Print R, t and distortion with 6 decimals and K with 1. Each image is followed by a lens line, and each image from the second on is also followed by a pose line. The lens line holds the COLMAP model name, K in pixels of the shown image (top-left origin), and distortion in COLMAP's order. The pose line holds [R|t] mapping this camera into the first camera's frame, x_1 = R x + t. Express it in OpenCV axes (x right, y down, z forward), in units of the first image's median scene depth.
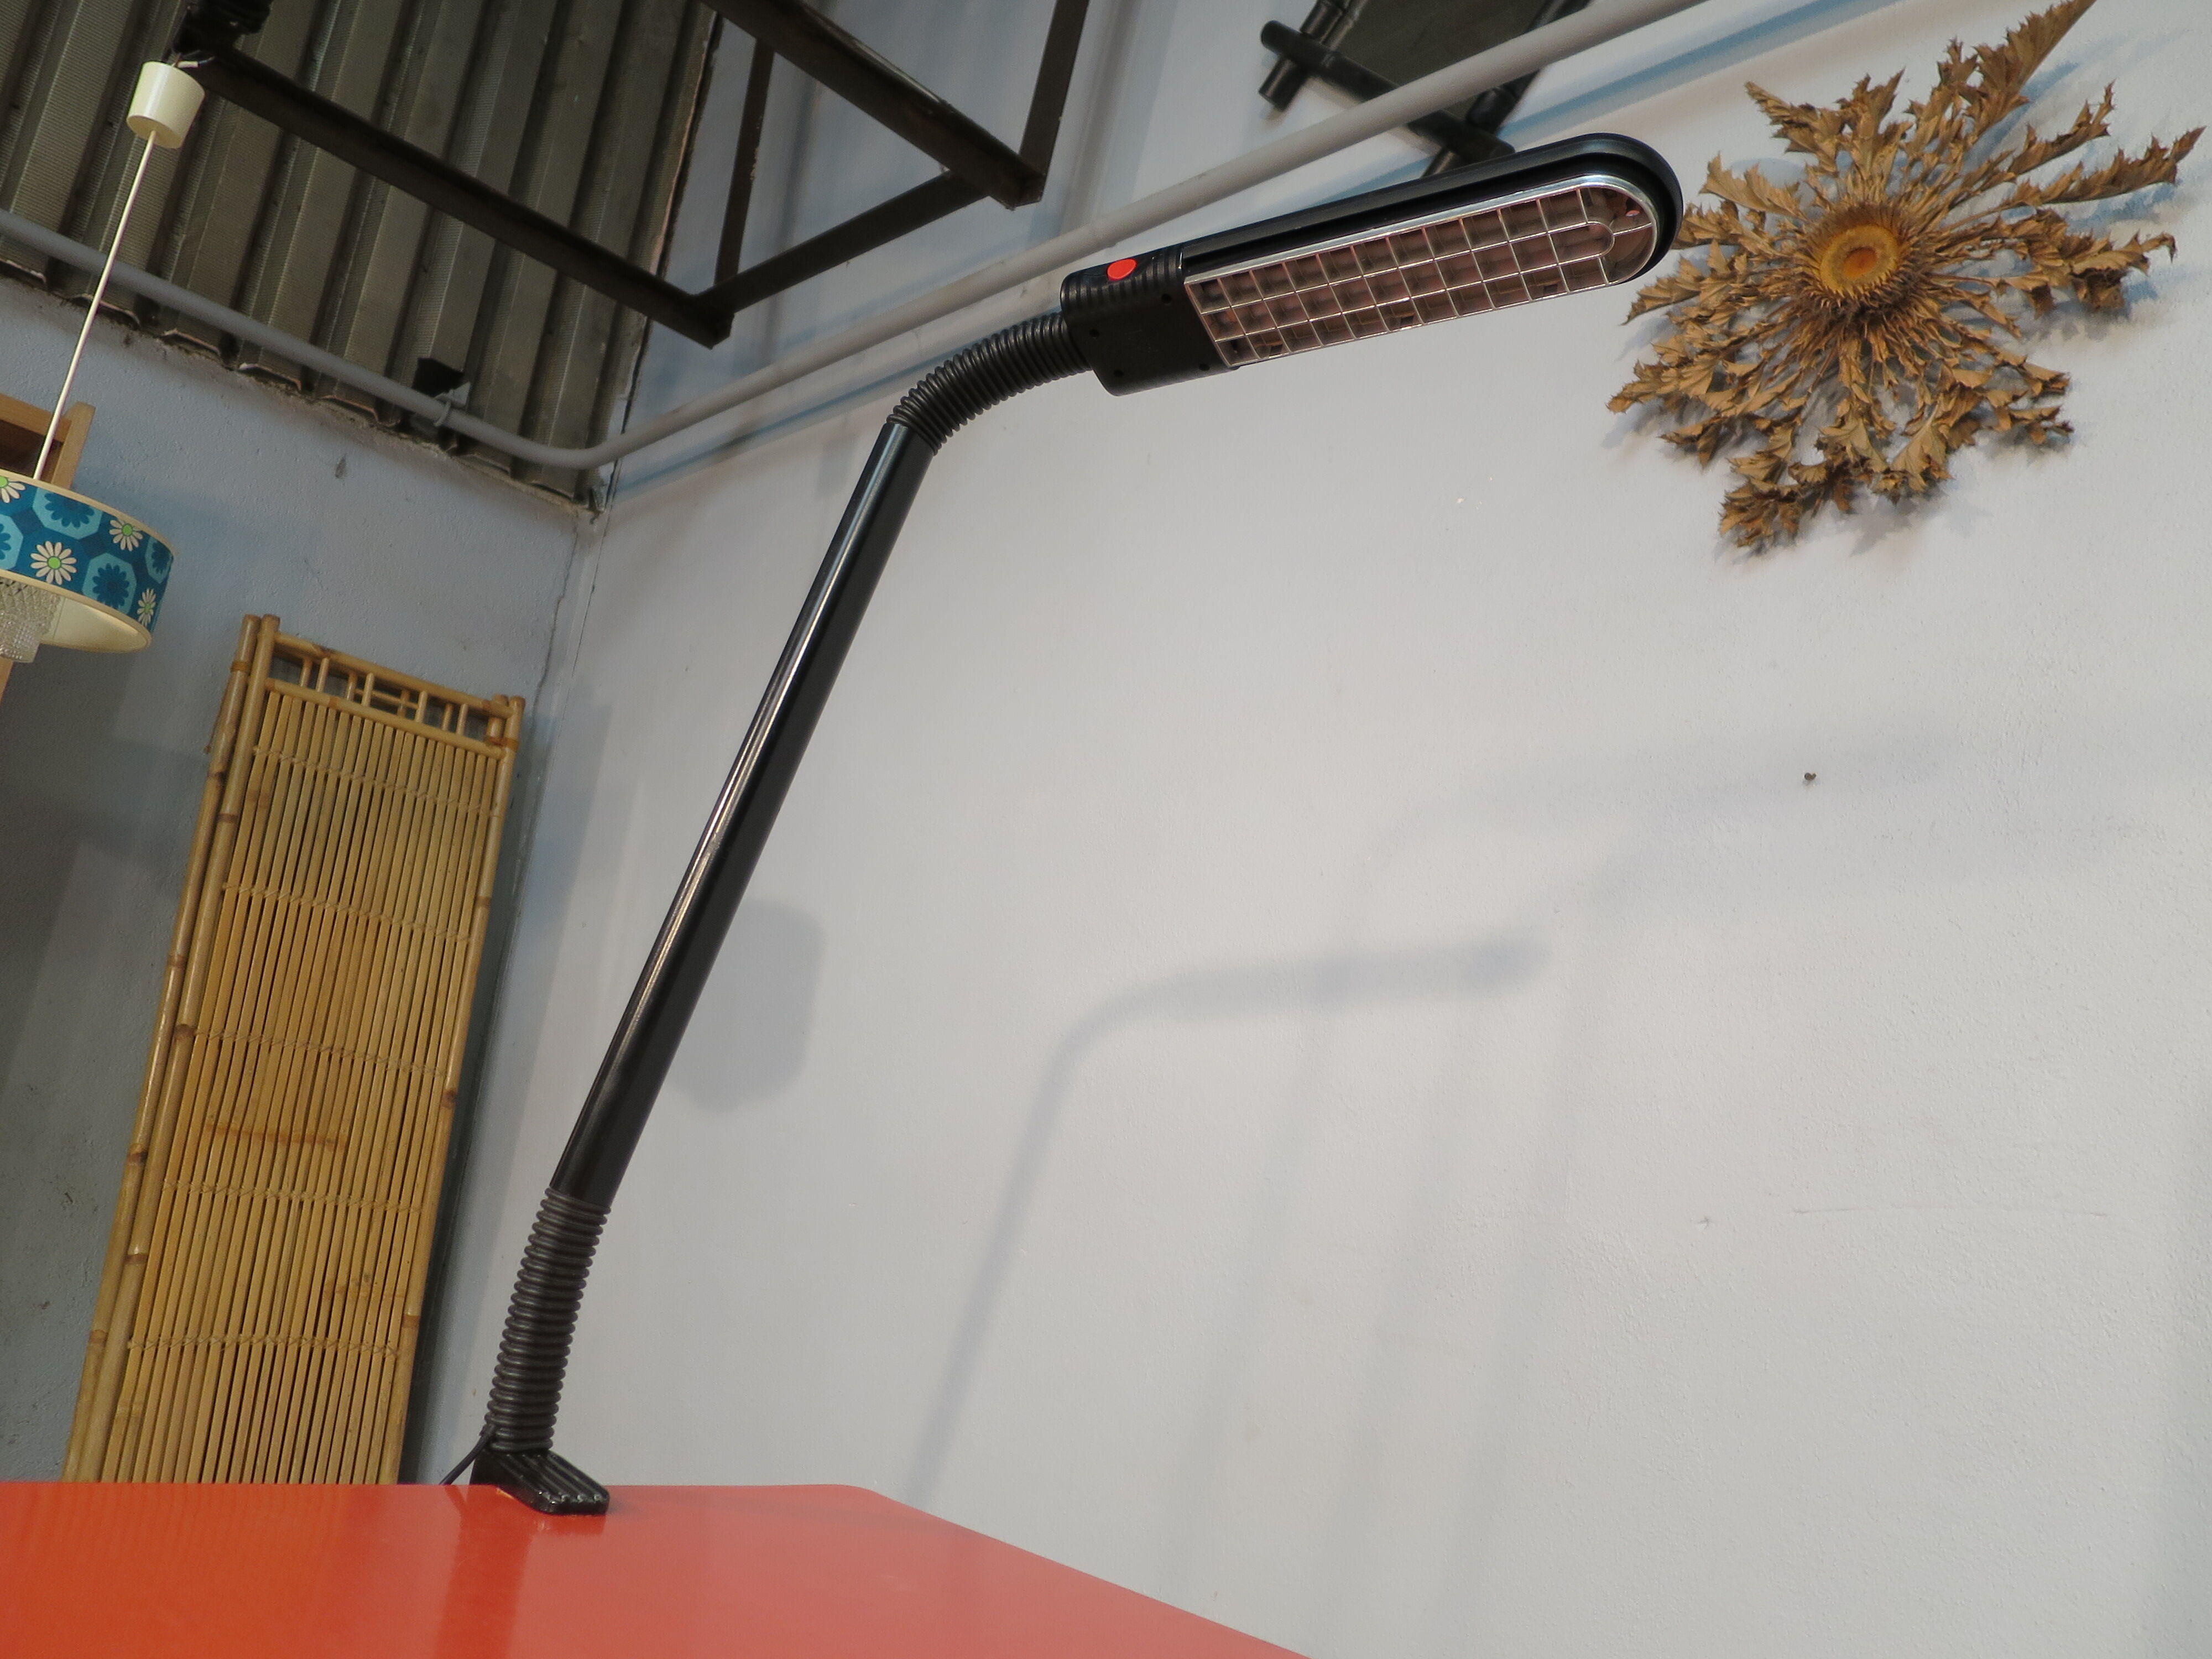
lens RADIAL K [[1613.0, 0, 1106.0], [0, 1613.0, 829.5], [0, 0, 1]] dist [-0.039746, 0.004704]
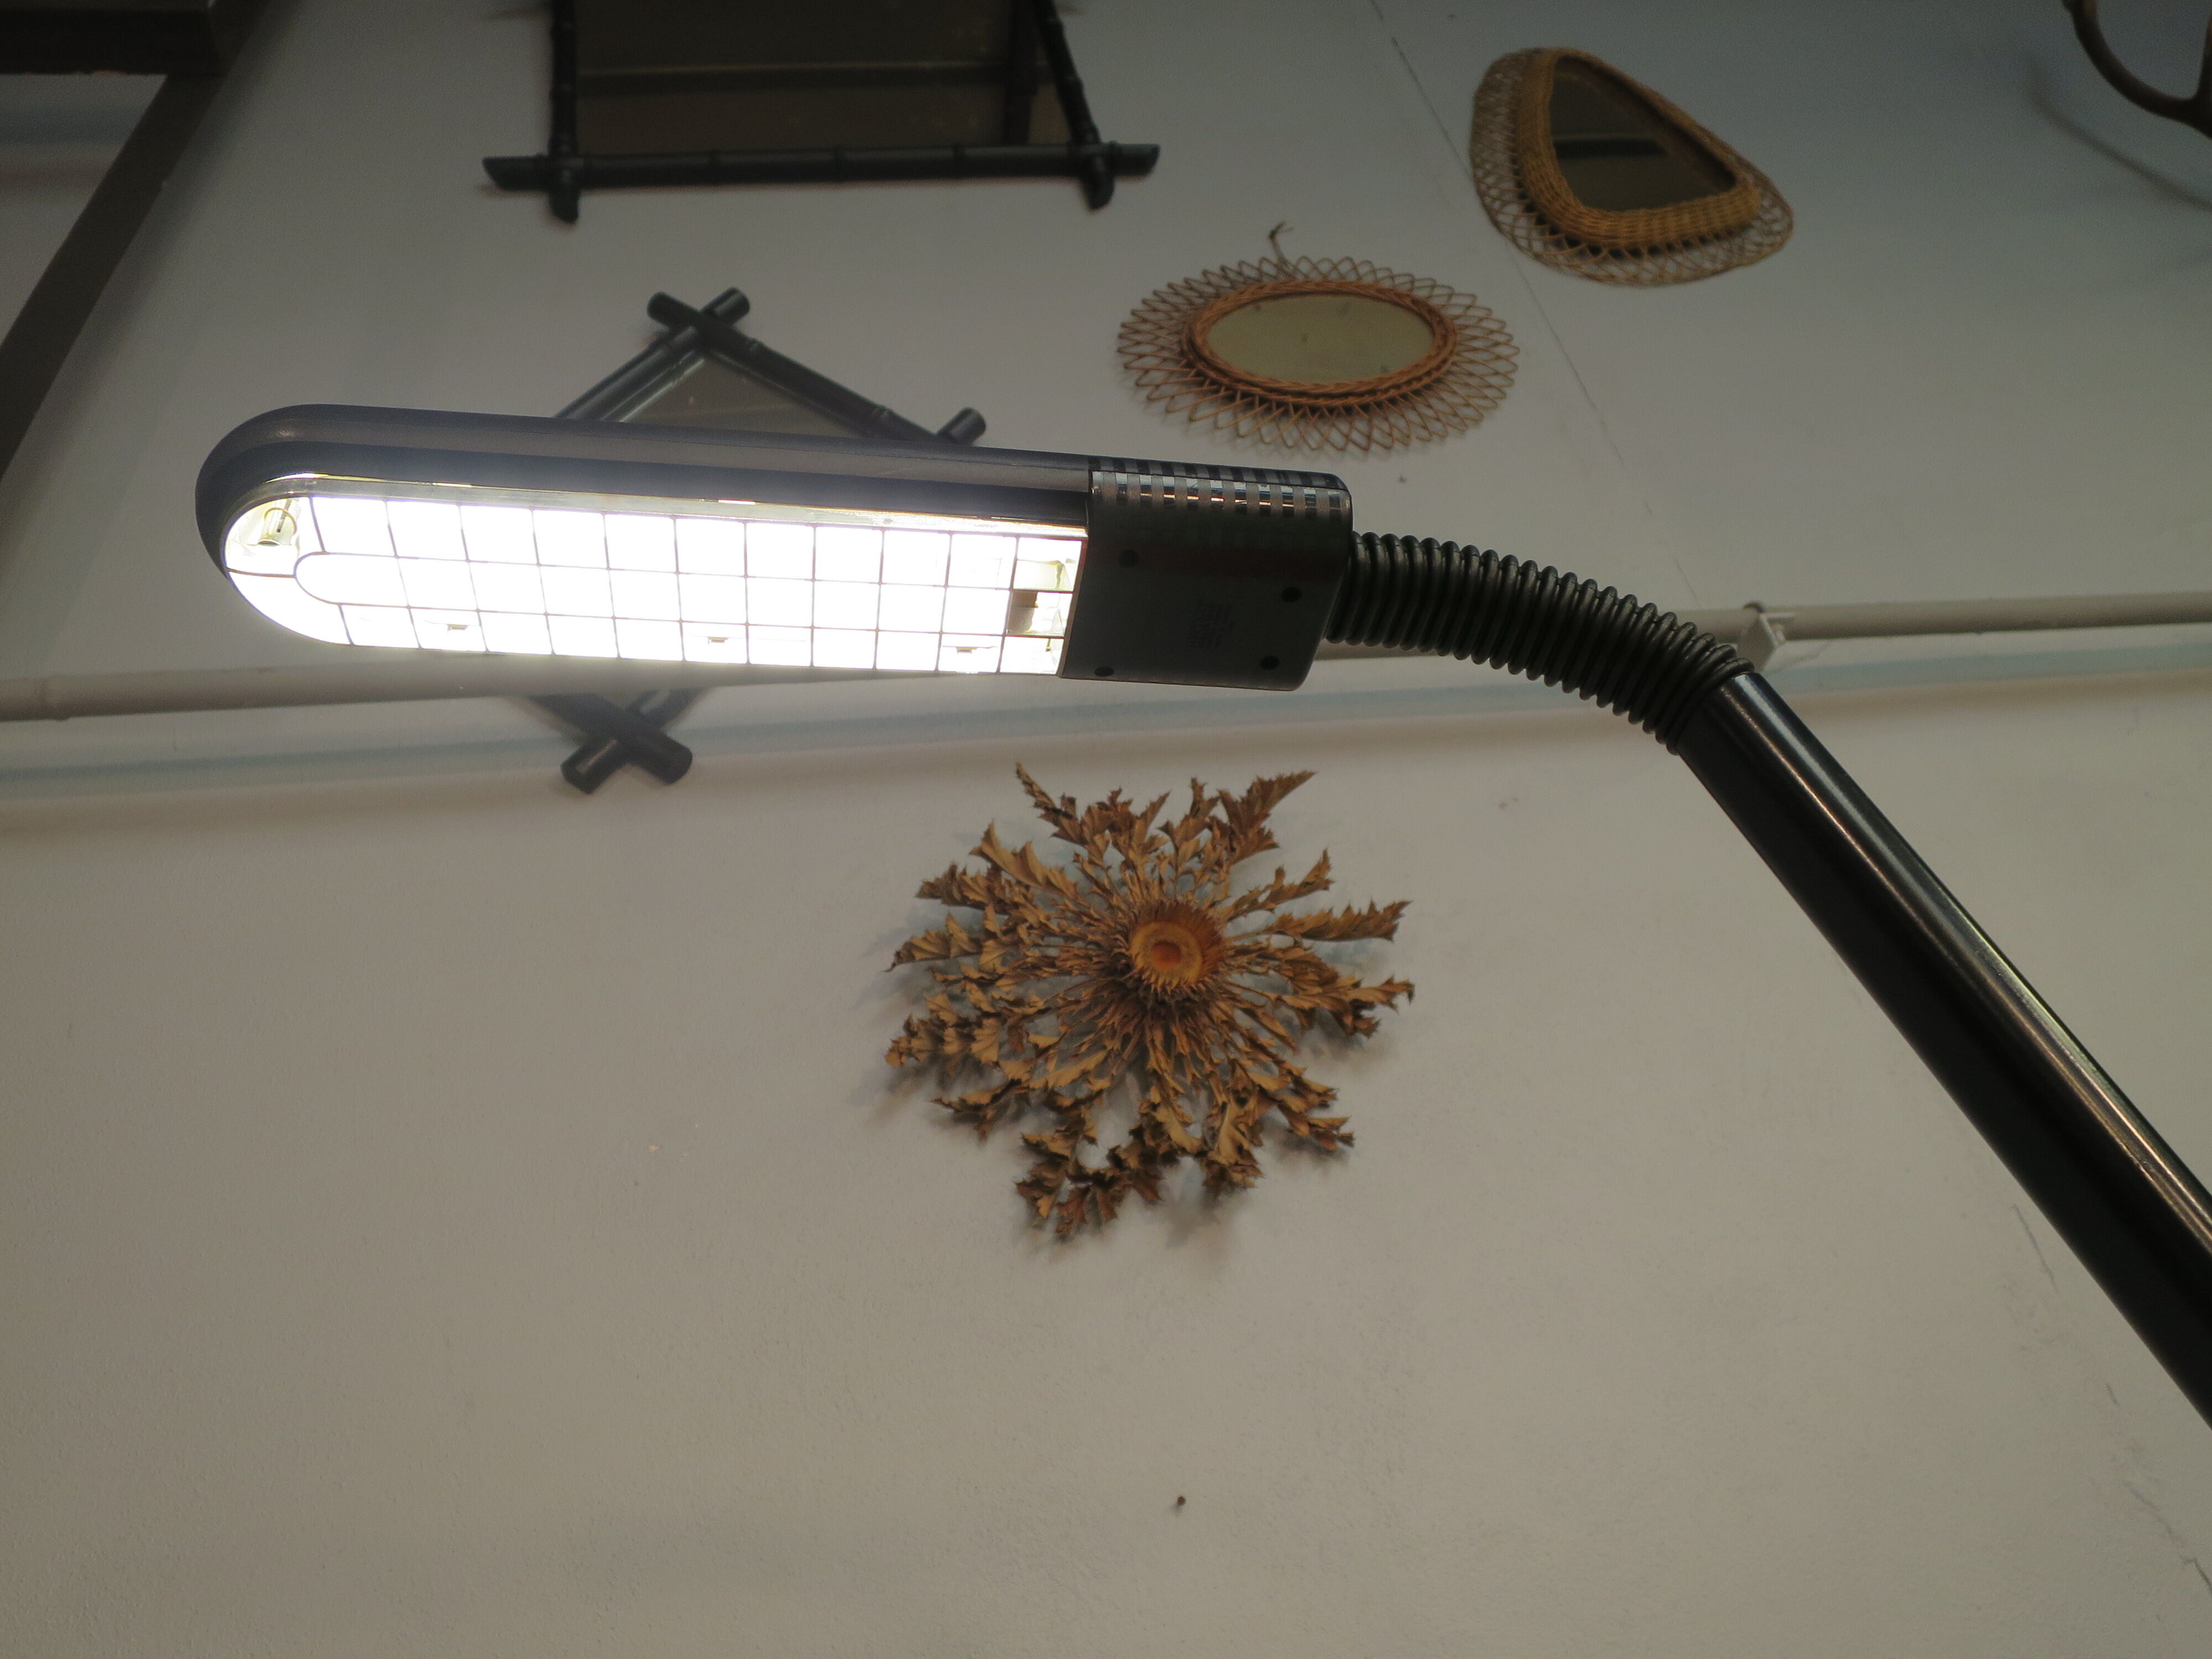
lens RADIAL K [[1613.0, 0, 1106.0], [0, 1613.0, 829.5], [0, 0, 1]] dist [-0.039746, 0.004704]
pose [[0.605068, 0.254919, 0.754261, -0.345909], [0.078156, 0.923763, -0.374903, -0.046489], [-0.792329, 0.285792, 0.539016, 0.446918]]
